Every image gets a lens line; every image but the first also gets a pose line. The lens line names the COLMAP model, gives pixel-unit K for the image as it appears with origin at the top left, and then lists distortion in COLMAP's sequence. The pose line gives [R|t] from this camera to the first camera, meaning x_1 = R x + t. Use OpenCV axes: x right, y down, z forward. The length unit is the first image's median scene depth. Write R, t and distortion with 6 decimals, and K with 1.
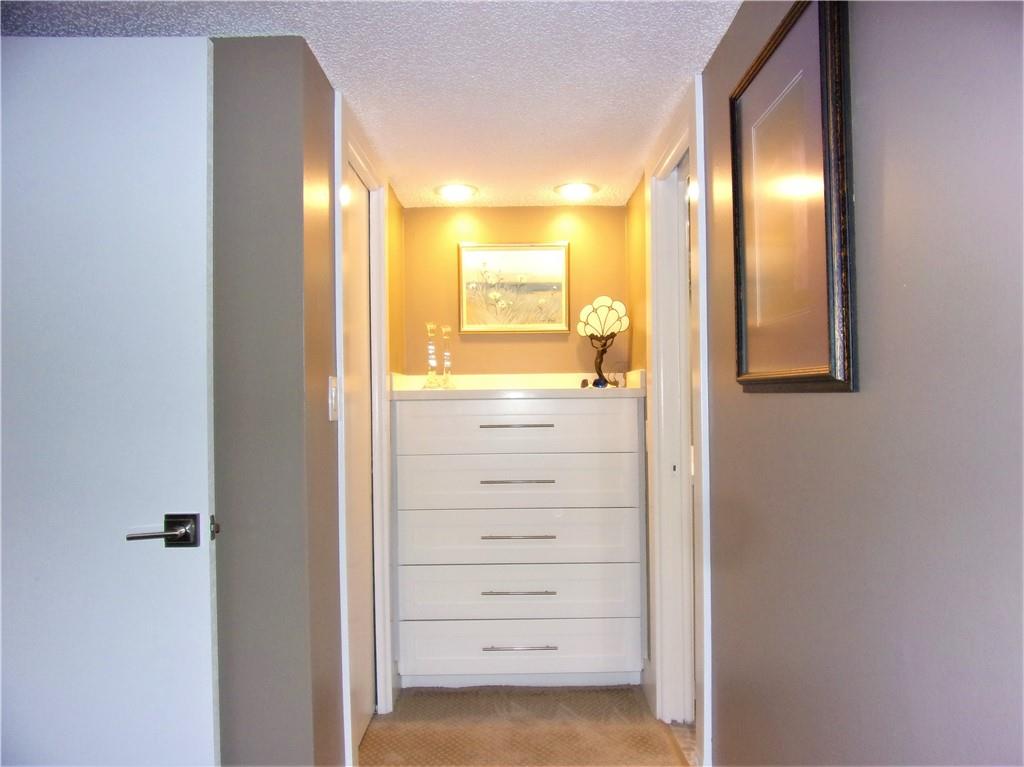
lens RADIAL K [[729.7, 0, 512.0], [0, 729.7, 383.5], [0, 0, 1]] dist [-0.059751, 0.043046]
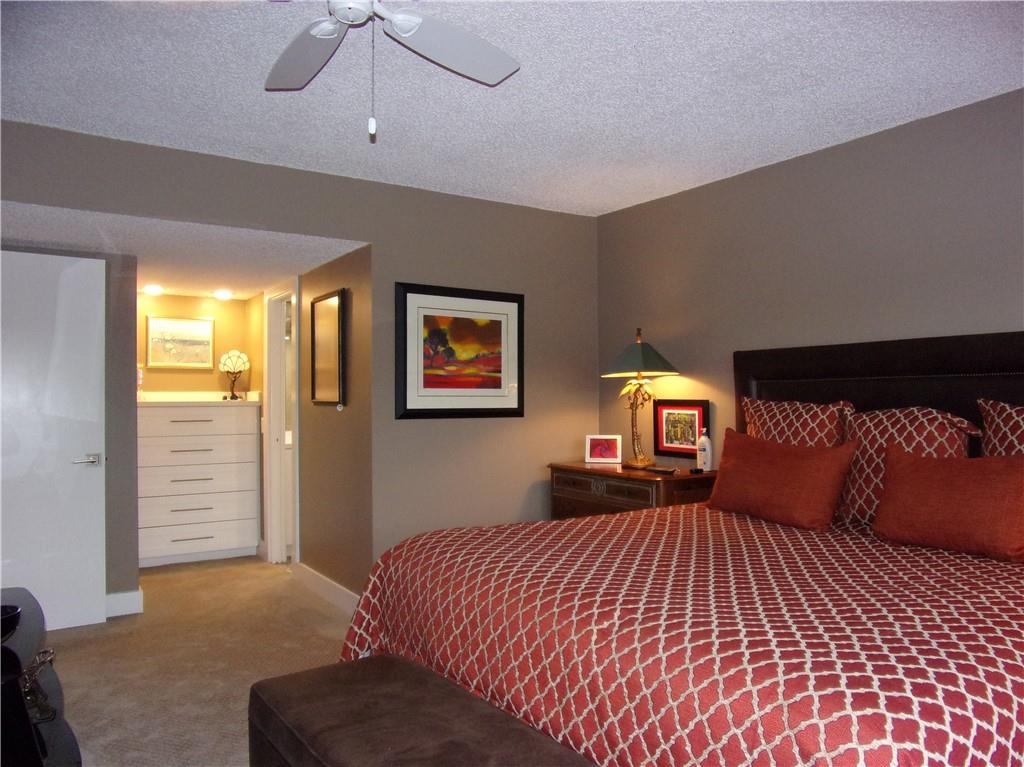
lens RADIAL K [[729.7, 0, 512.0], [0, 729.7, 383.5], [0, 0, 1]] dist [-0.059751, 0.043046]
pose [[0.829182, 0.018391, 0.558676, -0.311679], [-0.012093, 0.999815, -0.014965, -0.017565], [-0.558848, 0.005653, 0.829251, -0.892249]]
